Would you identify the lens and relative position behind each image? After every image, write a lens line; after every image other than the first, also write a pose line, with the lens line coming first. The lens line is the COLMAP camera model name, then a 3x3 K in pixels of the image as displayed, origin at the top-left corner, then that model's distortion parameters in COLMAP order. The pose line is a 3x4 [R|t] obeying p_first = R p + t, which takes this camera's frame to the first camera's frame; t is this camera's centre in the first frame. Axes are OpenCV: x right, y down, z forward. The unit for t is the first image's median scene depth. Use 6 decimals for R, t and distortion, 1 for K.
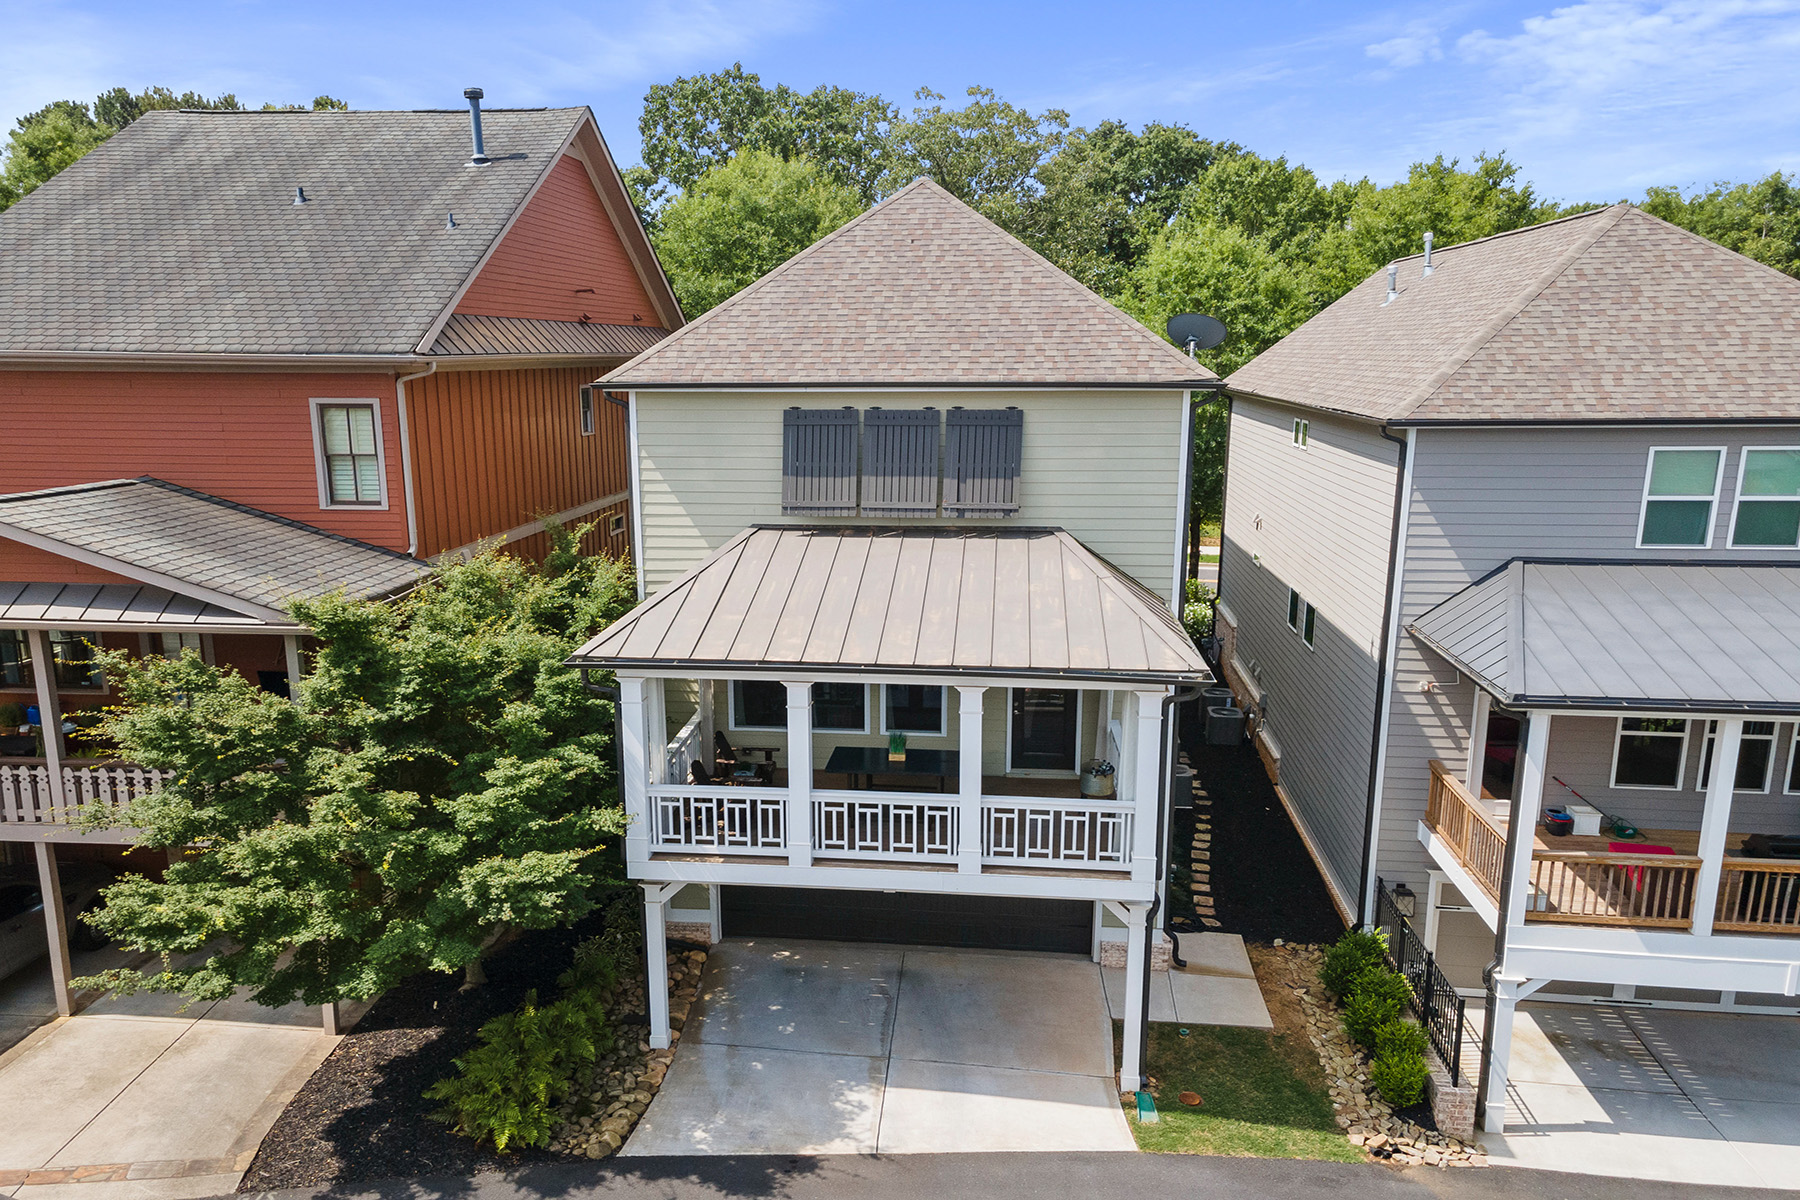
lens RADIAL K [[1166.4, 0, 900.0], [0, 1166.4, 600.0], [0, 0, 1]] dist [0.039822, 0.000695]
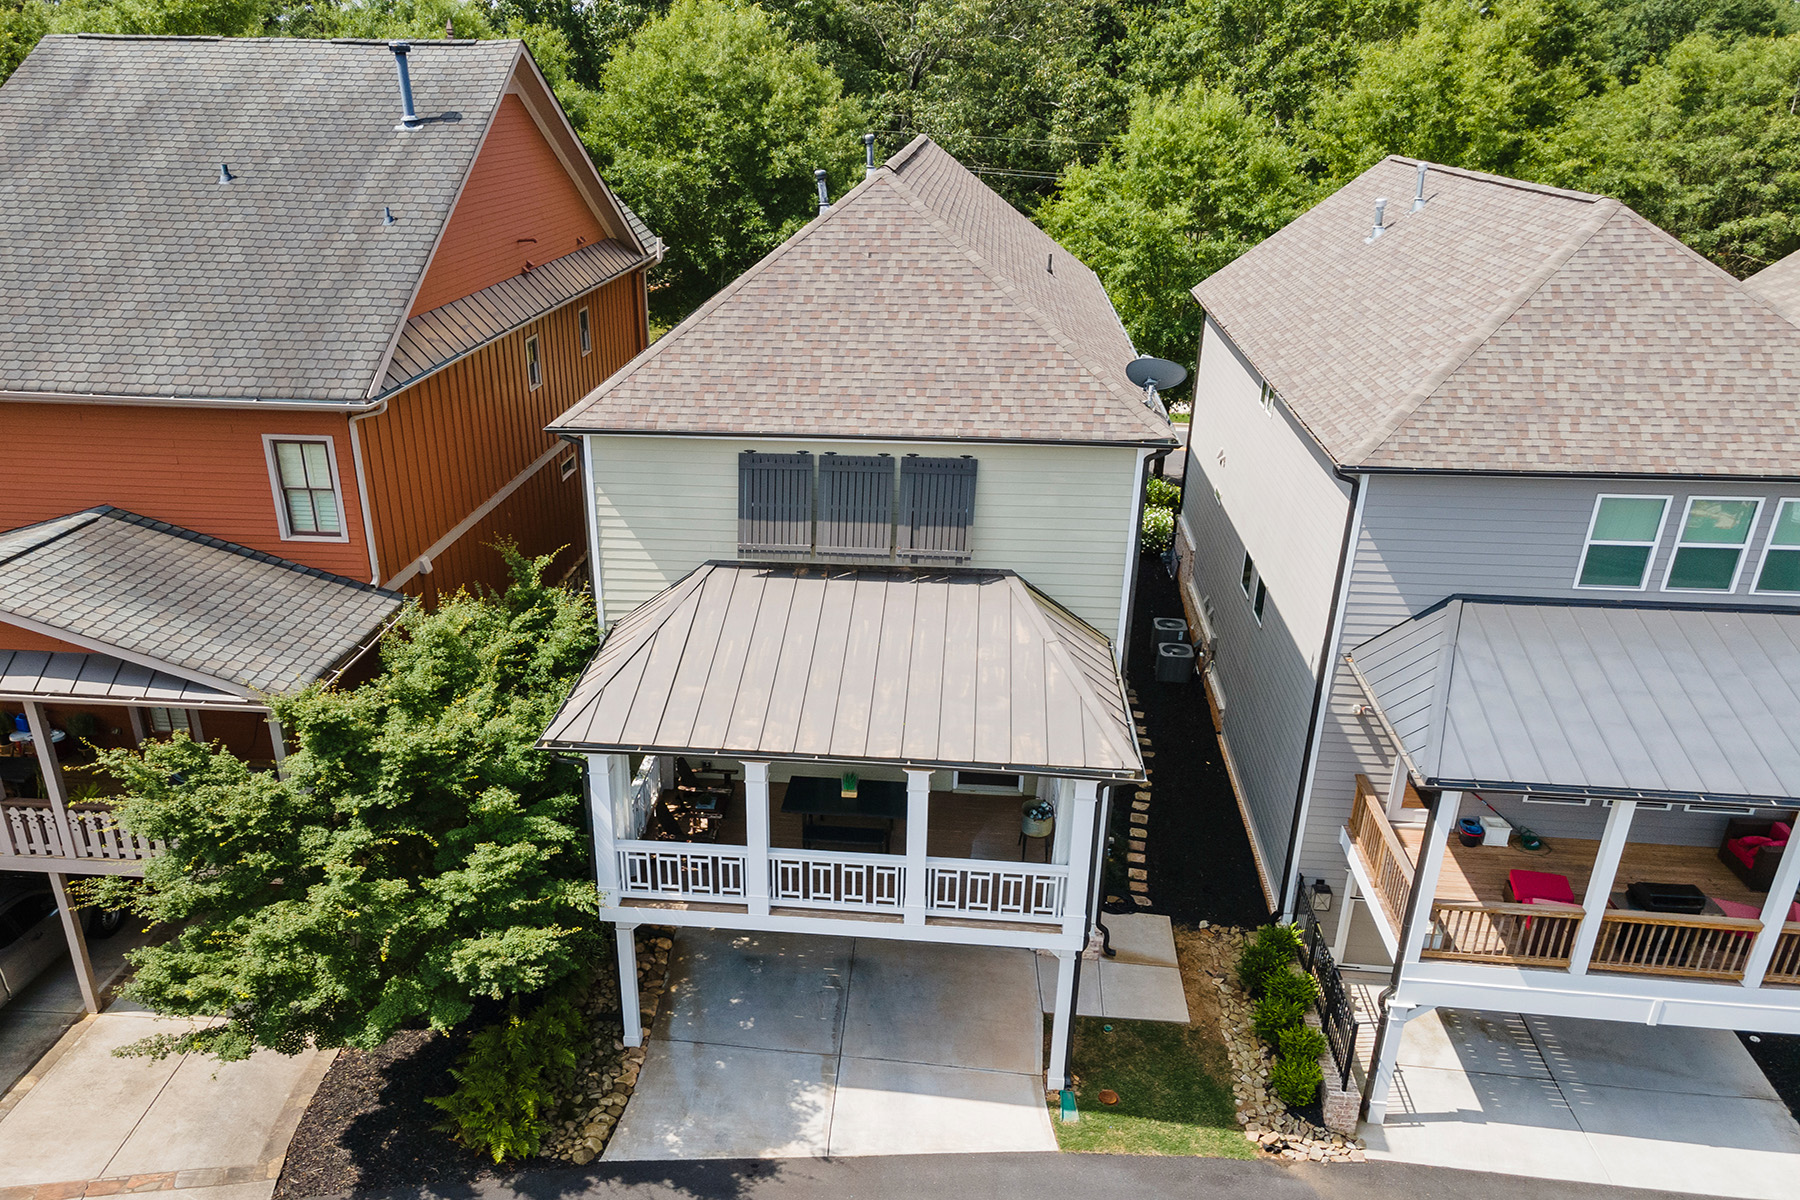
lens RADIAL K [[1228.8, 0, 862.8], [0, 1228.8, 601.9], [0, 0, 1]] dist [0.036580, 0.003284]
pose [[0.999954, 0.008809, 0.003813, 0.003884], [-0.009388, 0.980350, 0.197040, -0.250607], [-0.002002, -0.197067, 0.980388, -0.057267]]
